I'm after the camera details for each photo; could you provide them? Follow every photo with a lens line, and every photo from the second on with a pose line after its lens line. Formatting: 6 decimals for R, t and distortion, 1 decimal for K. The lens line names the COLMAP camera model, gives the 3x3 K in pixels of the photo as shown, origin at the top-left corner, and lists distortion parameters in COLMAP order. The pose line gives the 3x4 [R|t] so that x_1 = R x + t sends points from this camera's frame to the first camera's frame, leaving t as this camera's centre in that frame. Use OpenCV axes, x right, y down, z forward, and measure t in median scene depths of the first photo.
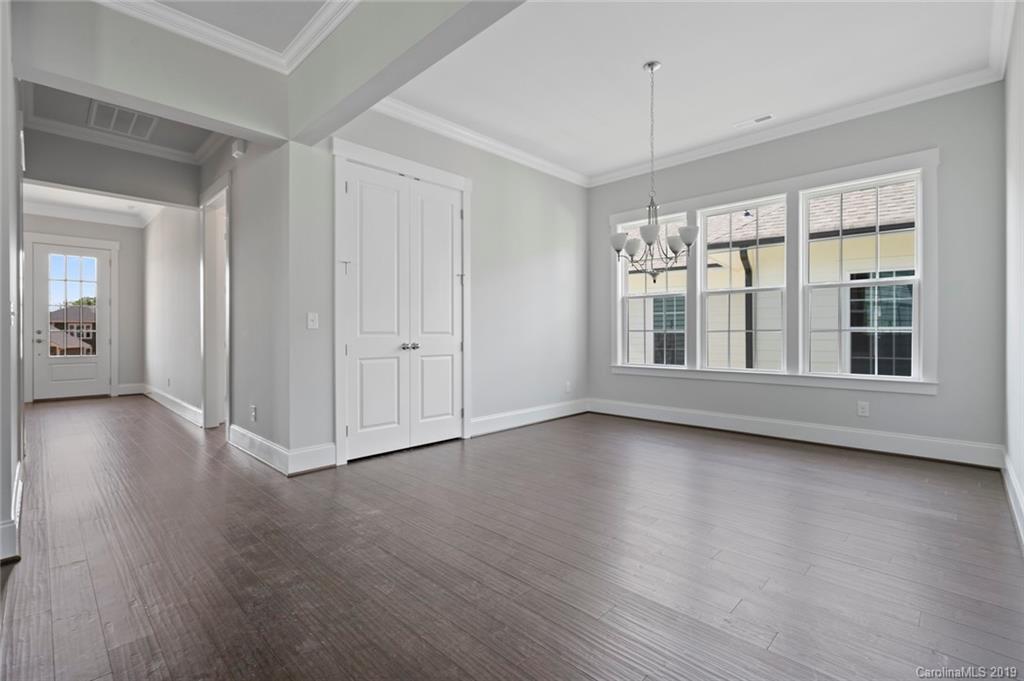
lens RADIAL K [[464.9, 0, 504.2], [0, 464.9, 333.1], [0, 0, 1]] dist [-0.002048, -0.002535]
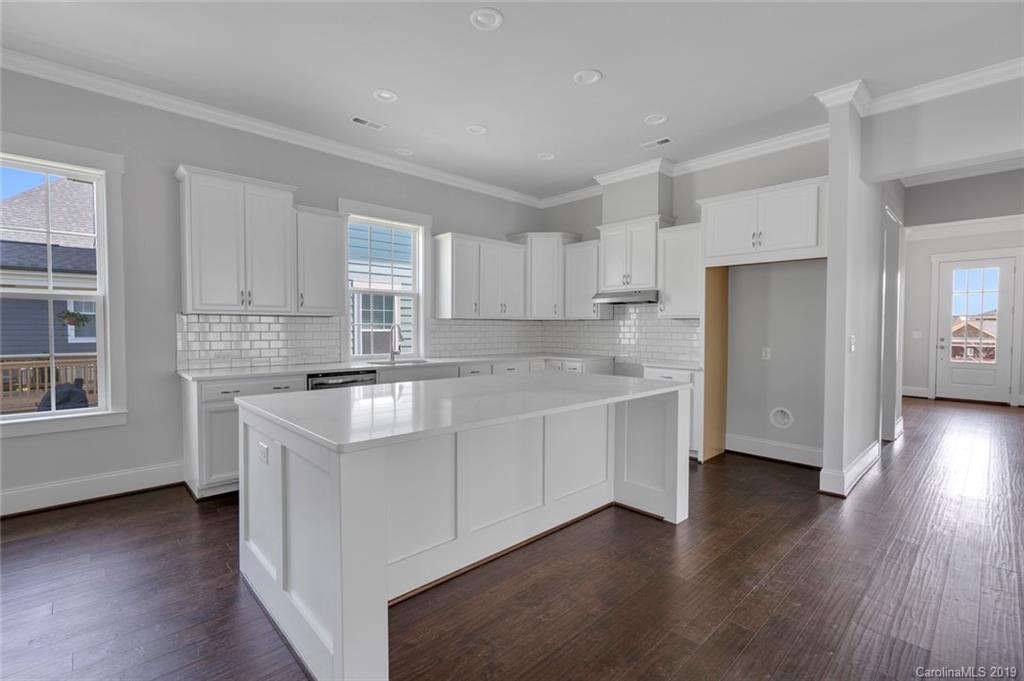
lens RADIAL K [[464.9, 0, 513.7], [0, 464.9, 337.1], [0, 0, 1]] dist [-0.002048, -0.002535]
pose [[-0.028922, 0.024617, -0.999278, 0.279972], [-0.003553, 0.999688, 0.024730, -0.051496], [0.999575, 0.004266, -0.028826, -0.048069]]
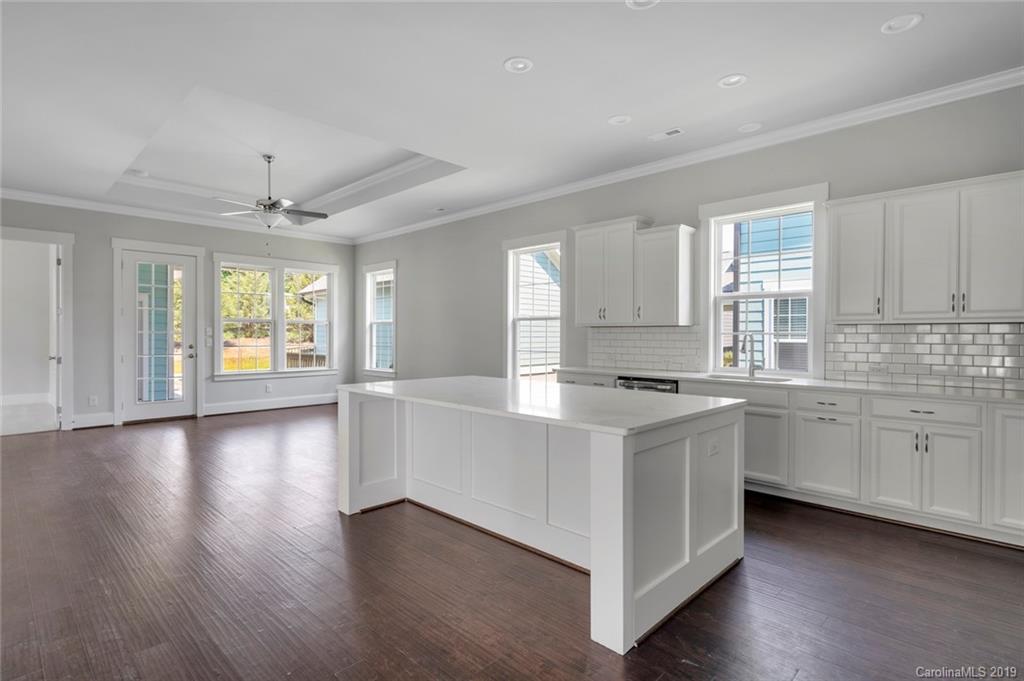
lens RADIAL K [[517.3, 0, 505.7], [0, 517.3, 335.1], [0, 0, 1]] dist [0.008793, 0.000185]
pose [[-0.999965, -0.003602, -0.007575, -0.299021], [-0.003609, 0.999993, 0.000866, -0.048680], [0.007572, 0.000893, -0.999971, 0.643226]]
